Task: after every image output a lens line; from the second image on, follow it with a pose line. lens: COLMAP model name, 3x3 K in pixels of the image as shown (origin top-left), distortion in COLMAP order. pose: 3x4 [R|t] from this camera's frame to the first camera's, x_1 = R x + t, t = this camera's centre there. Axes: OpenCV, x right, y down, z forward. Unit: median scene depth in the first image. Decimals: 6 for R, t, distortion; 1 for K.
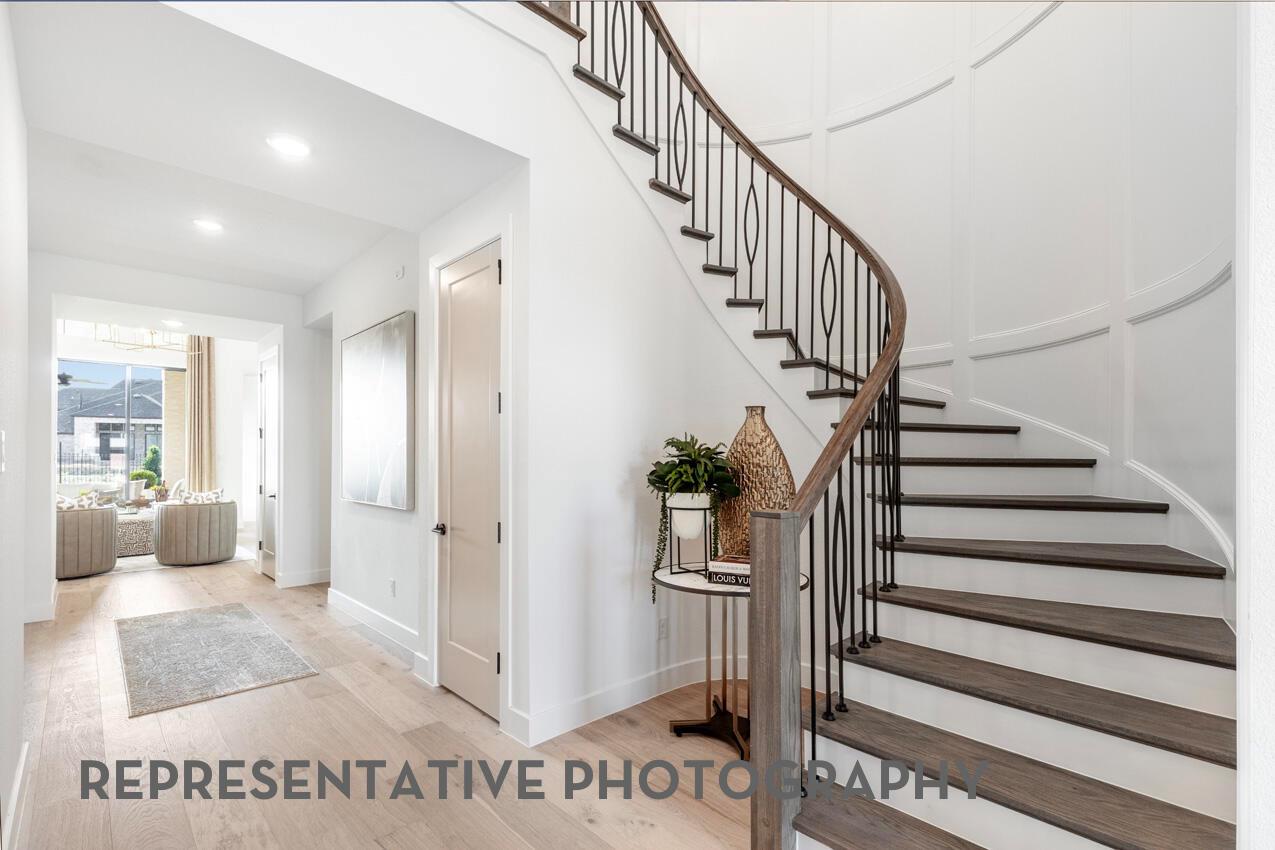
lens RADIAL K [[572.0, 0, 638.2], [0, 572.0, 443.5], [0, 0, 1]] dist [0.000387, 0.000023]
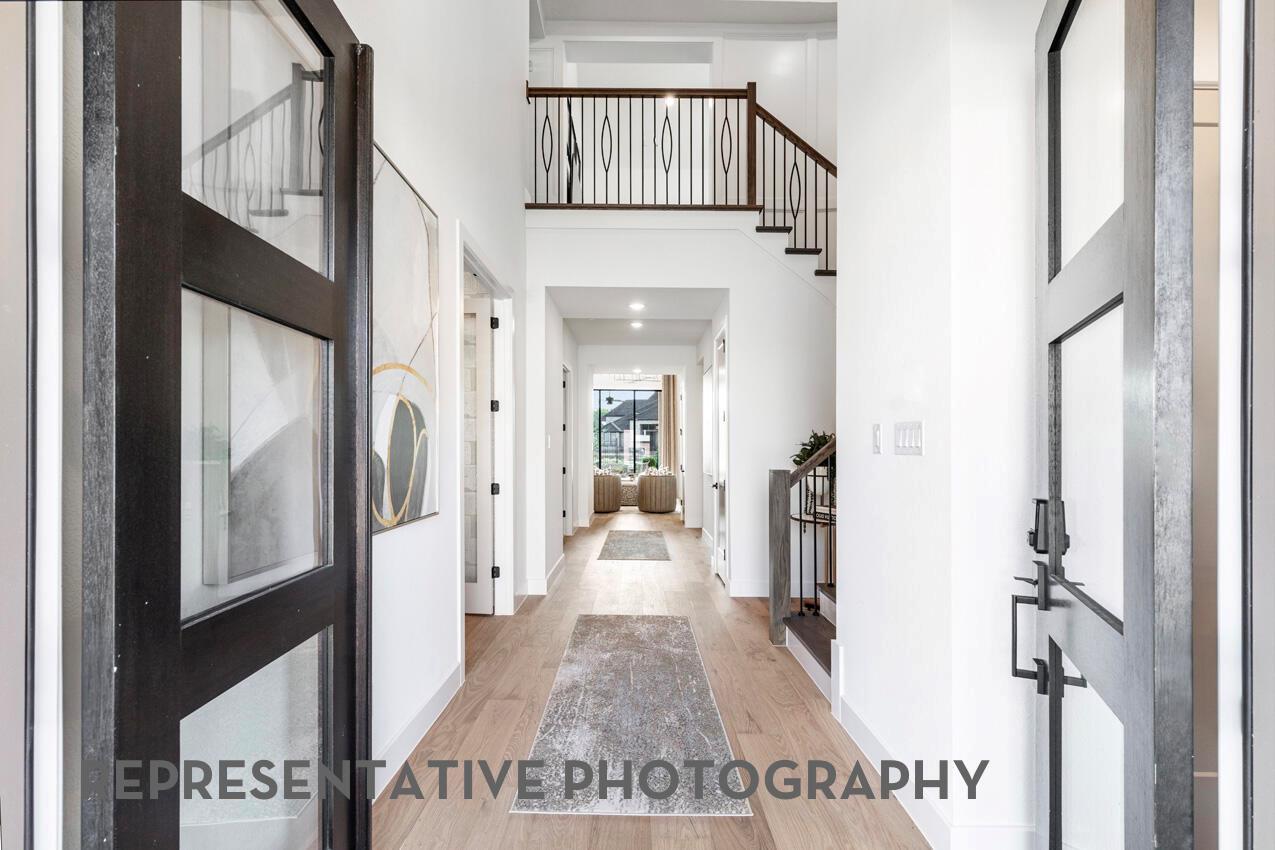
lens RADIAL K [[572.0, 0, 638.2], [0, 572.0, 443.5], [0, 0, 1]] dist [0.000387, 0.000023]
pose [[0.716248, -0.000750, -0.697845, 0.357079], [0.005400, 0.999975, 0.004467, 0.004143], [0.697825, -0.006968, 0.716235, -0.223447]]
